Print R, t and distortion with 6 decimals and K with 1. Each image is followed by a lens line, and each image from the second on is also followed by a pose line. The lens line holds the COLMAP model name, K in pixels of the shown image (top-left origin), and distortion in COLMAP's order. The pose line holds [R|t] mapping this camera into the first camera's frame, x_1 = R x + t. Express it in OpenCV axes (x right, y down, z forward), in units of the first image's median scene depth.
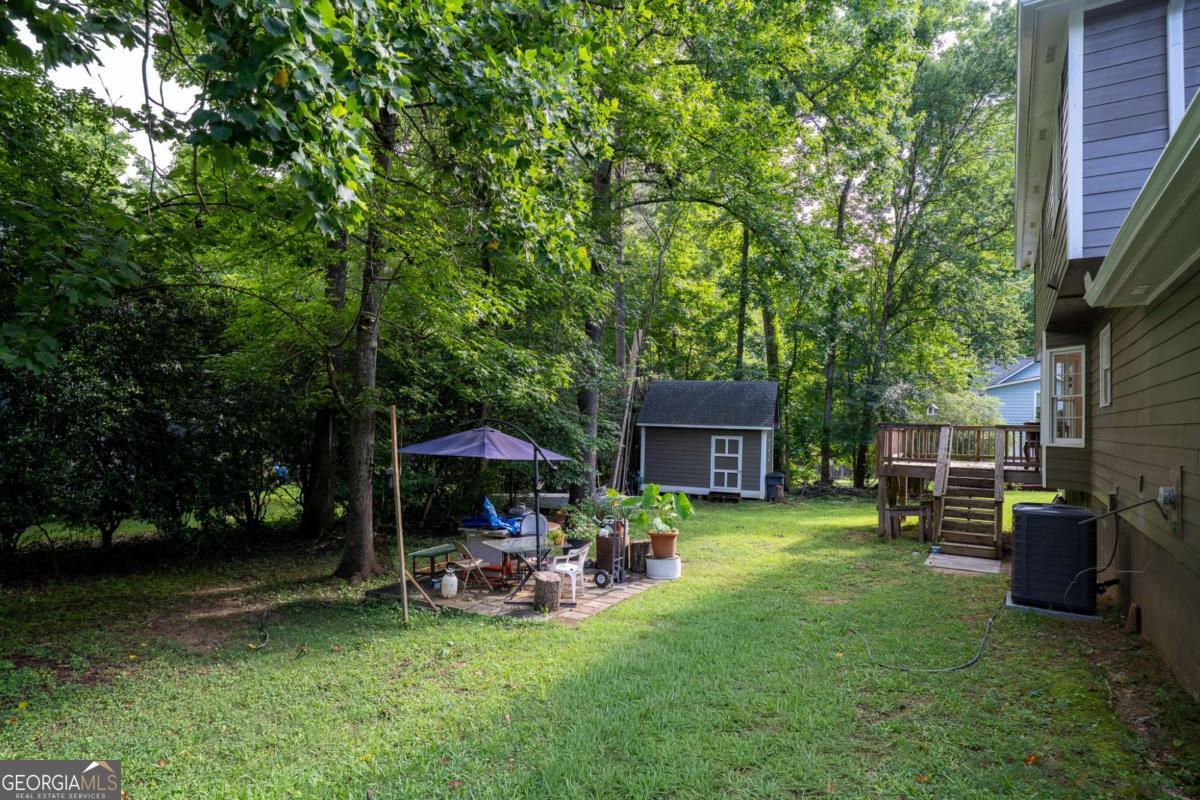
lens RADIAL K [[661.2, 0, 600.2], [0, 661.2, 402.7], [0, 0, 1]] dist [-0.045330, 0.035422]
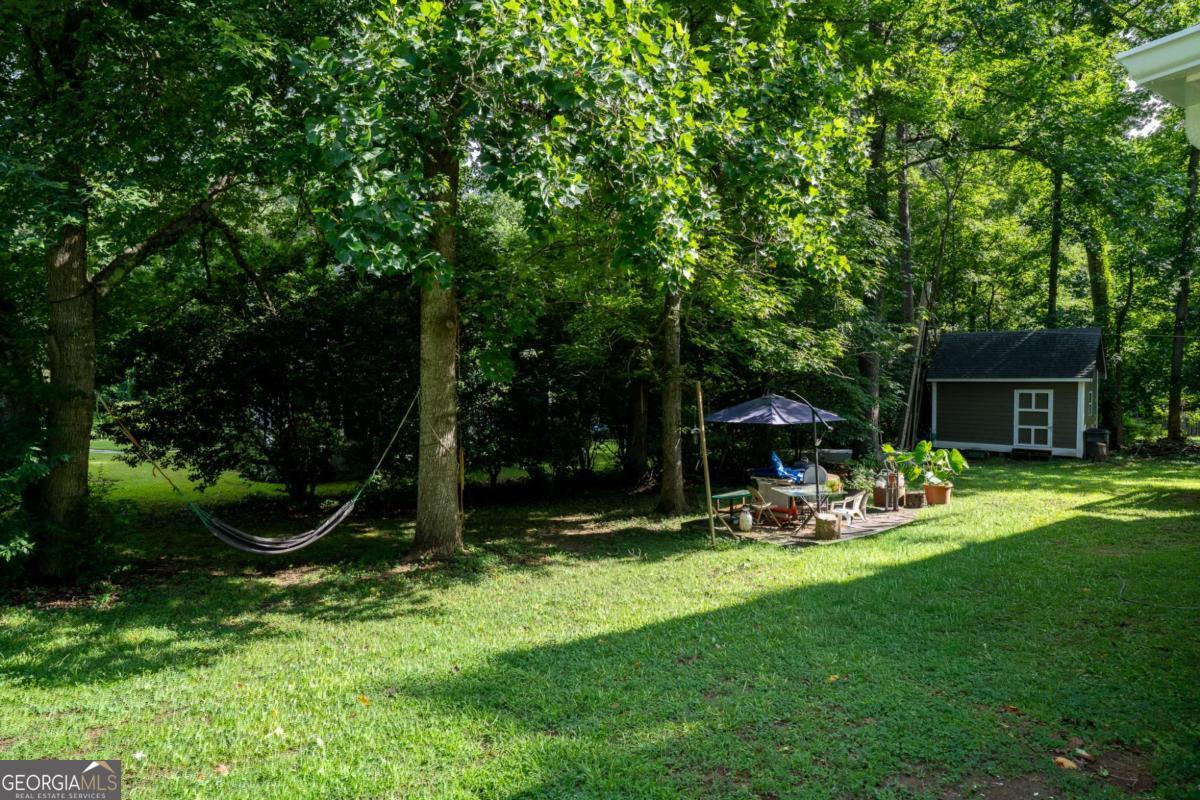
lens RADIAL K [[688.3, 0, 600.4], [0, 688.3, 403.7], [0, 0, 1]] dist [-0.106027, 0.120630]
pose [[0.914440, -0.017911, -0.404324, 0.039480], [0.045926, 0.997160, 0.059694, -0.030211], [0.402106, -0.073156, 0.912666, -0.233007]]
